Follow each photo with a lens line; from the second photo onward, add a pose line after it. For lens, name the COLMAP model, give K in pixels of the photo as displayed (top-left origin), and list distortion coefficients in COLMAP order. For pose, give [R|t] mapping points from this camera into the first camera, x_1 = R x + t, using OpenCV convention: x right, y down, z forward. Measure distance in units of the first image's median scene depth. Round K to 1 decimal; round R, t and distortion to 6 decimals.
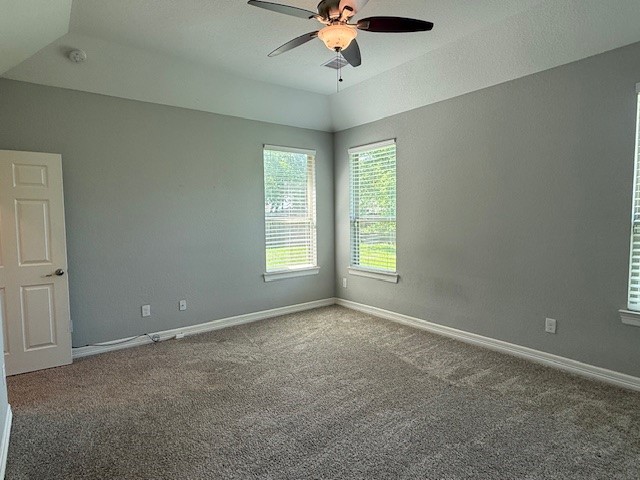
lens RADIAL K [[359.8, 0, 318.3], [0, 359.8, 238.6], [0, 0, 1]] dist [-0.002753, 0.000882]
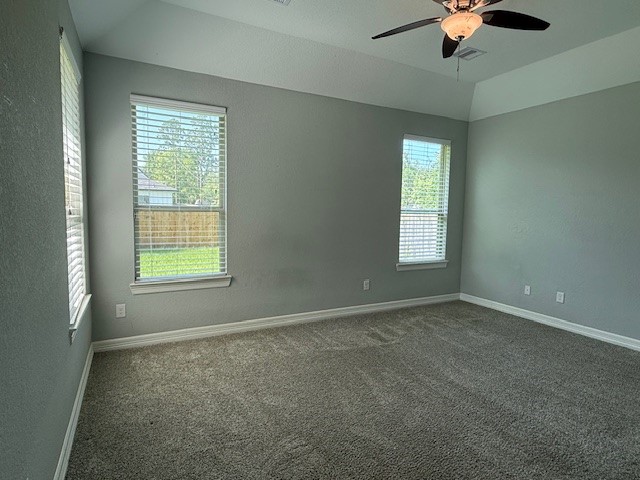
lens RADIAL K [[359.8, 0, 318.3], [0, 359.8, 238.6], [0, 0, 1]] dist [-0.002753, 0.000882]
pose [[0.167235, -0.068123, 0.983561, -0.659701], [0.042350, 0.997186, 0.061866, -0.033512], [-0.985007, 0.031307, 0.169649, 0.788440]]
